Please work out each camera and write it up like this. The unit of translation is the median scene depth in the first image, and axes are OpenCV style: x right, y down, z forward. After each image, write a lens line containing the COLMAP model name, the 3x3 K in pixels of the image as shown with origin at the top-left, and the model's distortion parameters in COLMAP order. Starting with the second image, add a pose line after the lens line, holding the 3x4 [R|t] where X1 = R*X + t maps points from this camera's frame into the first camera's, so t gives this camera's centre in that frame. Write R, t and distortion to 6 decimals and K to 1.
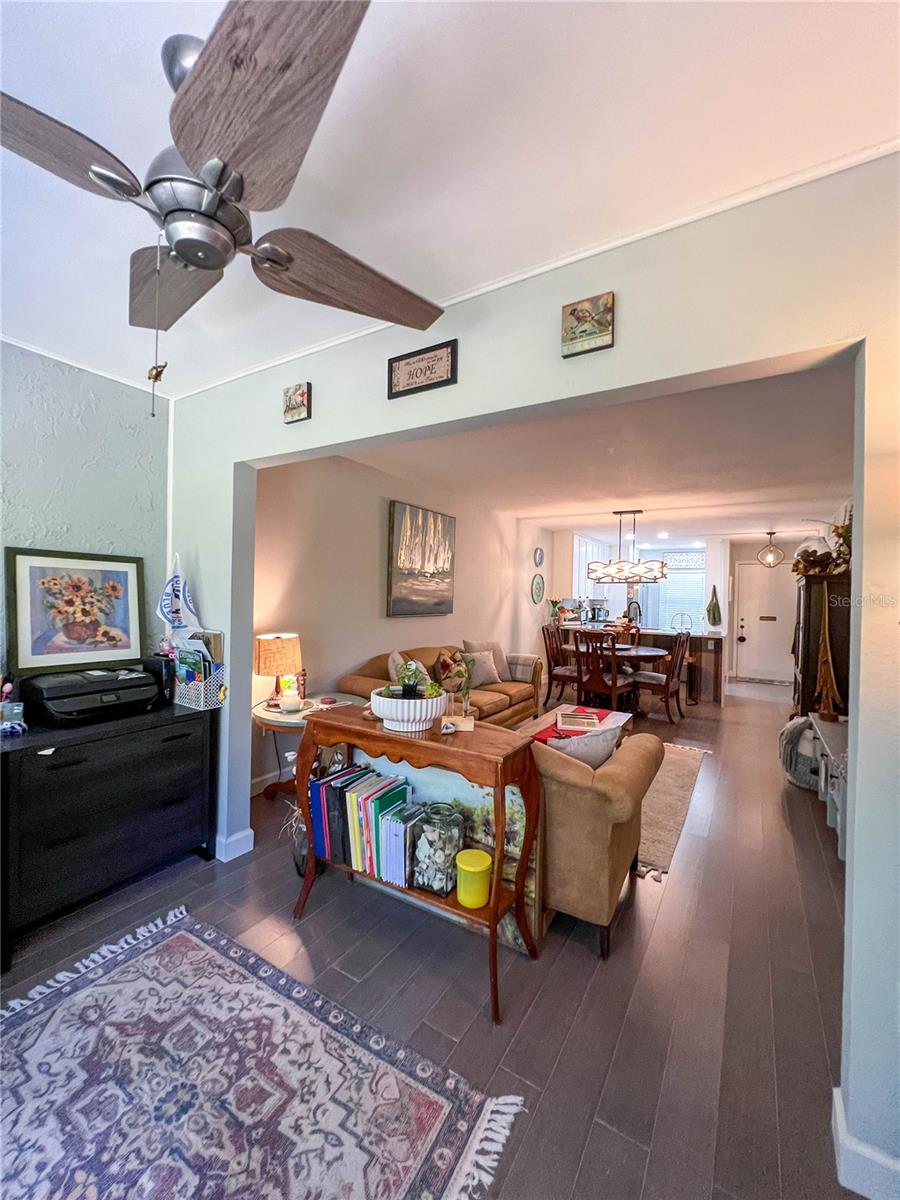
lens RADIAL K [[481.4, 0, 451.9], [0, 481.4, 597.5], [0, 0, 1]] dist [-0.001829, 0.000709]
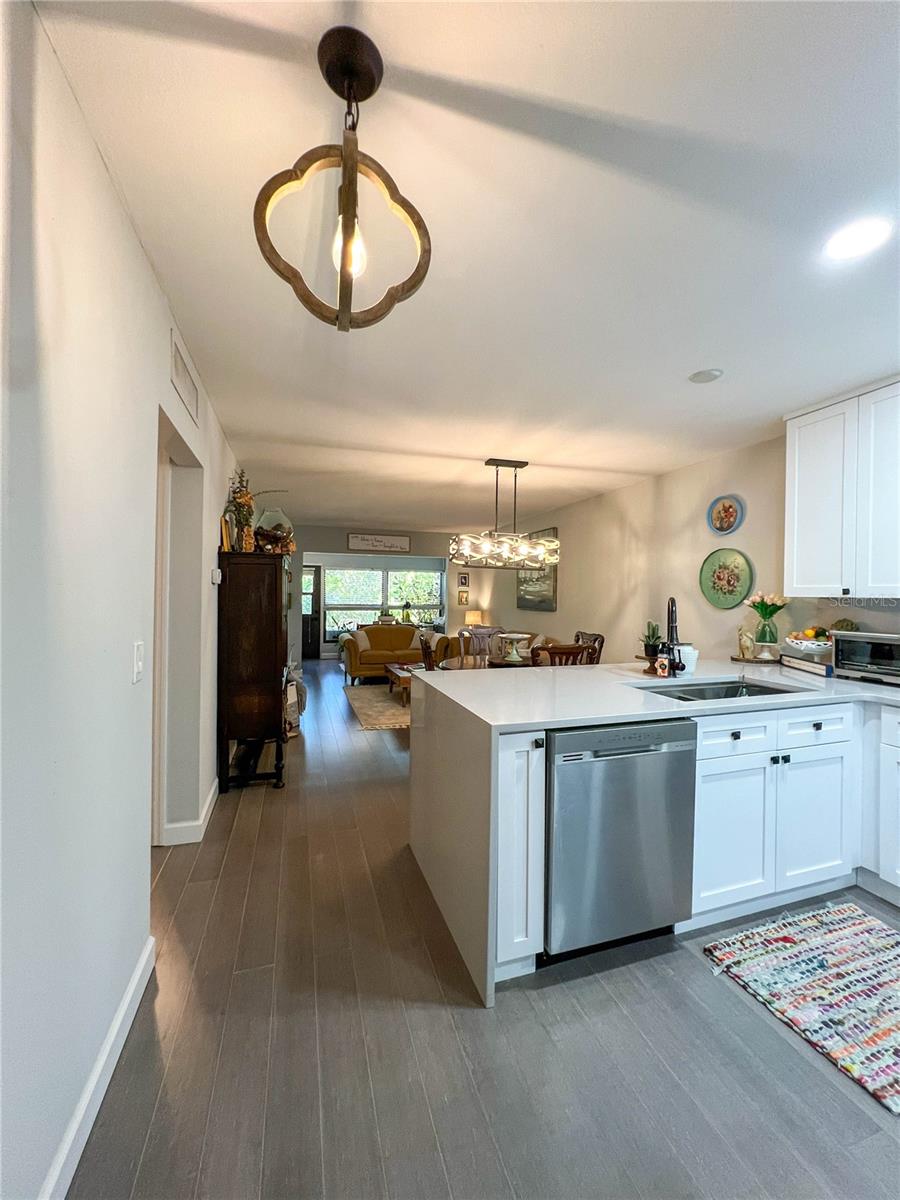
lens RADIAL K [[481.4, 0, 455.0], [0, 481.4, 600.2], [0, 0, 1]] dist [-0.001829, 0.000709]
pose [[-0.640642, -0.018745, -0.767611, 2.804928], [-0.026404, 0.999649, -0.002374, 0.048013], [0.767386, 0.018747, -0.640911, 4.195469]]
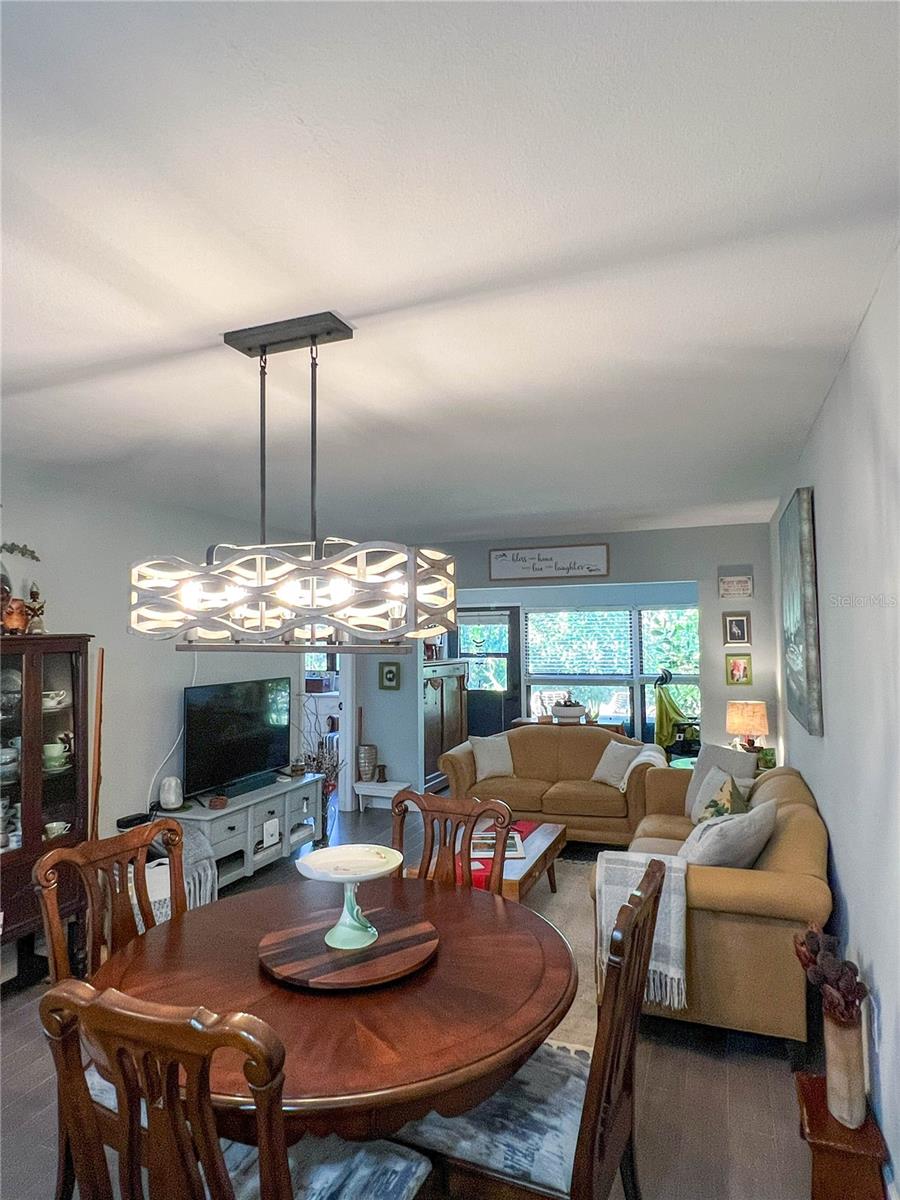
lens RADIAL K [[723.4, 0, 451.1], [0, 723.4, 598.8], [0, 0, 1]] dist [-0.000098, -0.000739]
pose [[-0.980088, -0.015231, -0.197980, 1.075354], [-0.005780, 0.998820, -0.048228, -0.123777], [0.198481, -0.046123, -0.979019, 4.073236]]
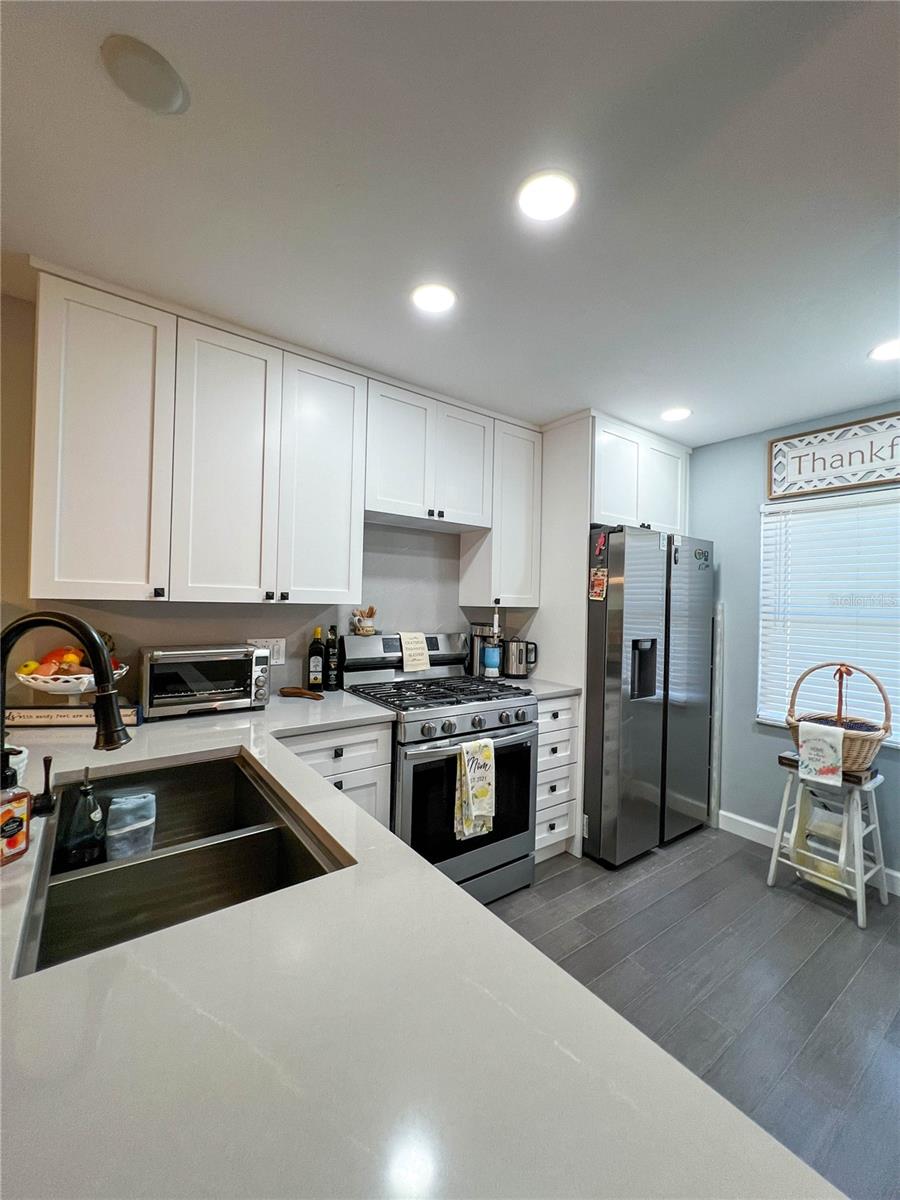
lens RADIAL K [[481.4, 0, 449.9], [0, 481.4, 599.4], [0, 0, 1]] dist [-0.001829, 0.000709]
pose [[0.926298, 0.003167, -0.376778, 1.948764], [-0.008042, 0.999903, -0.011367, 0.011750], [0.376705, 0.013559, 0.926234, 3.544914]]
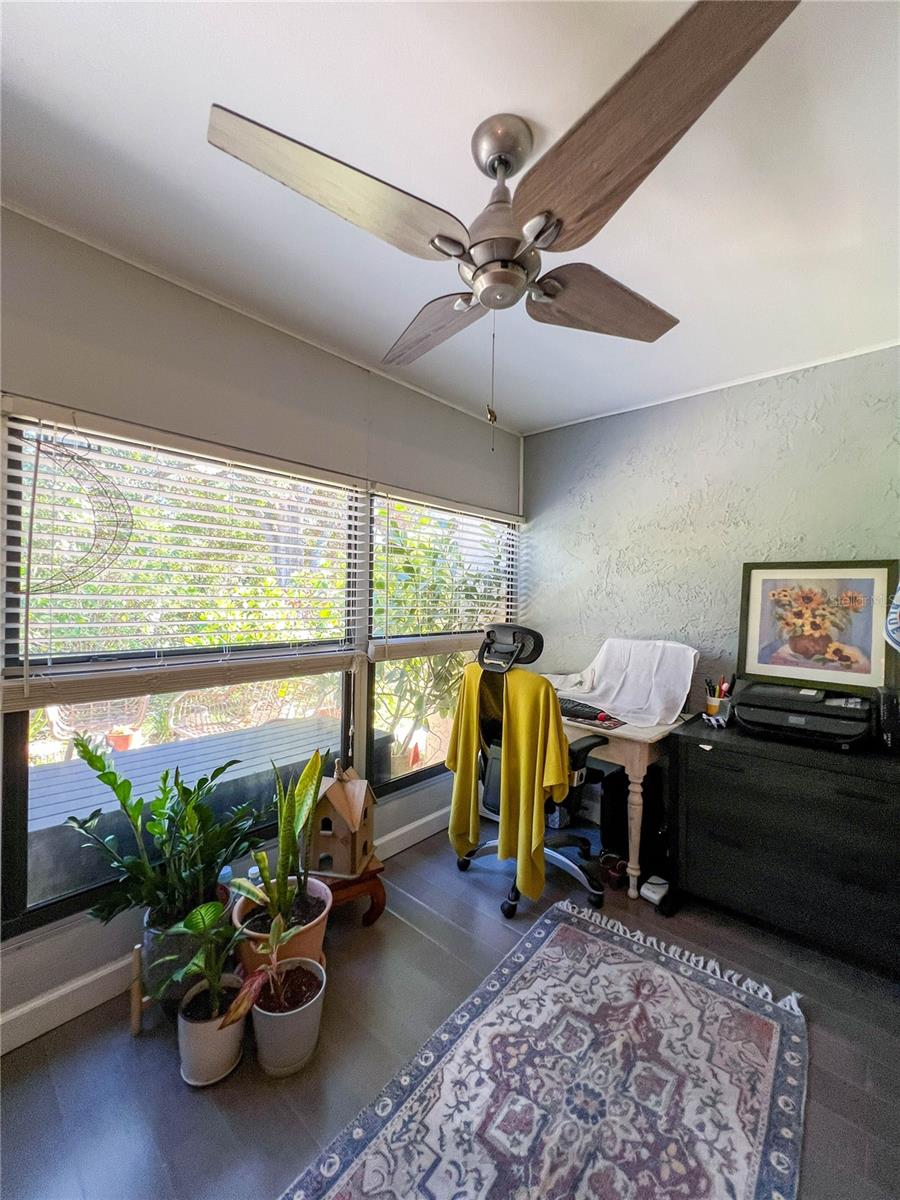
lens RADIAL K [[481.4, 0, 455.3], [0, 481.4, 599.4], [0, 0, 1]] dist [-0.001829, 0.000709]
pose [[-0.146991, -0.018494, -0.988965, 0.318737], [-0.025689, 0.999559, -0.014874, 0.014795], [0.988804, 0.023219, -0.147402, 0.568154]]
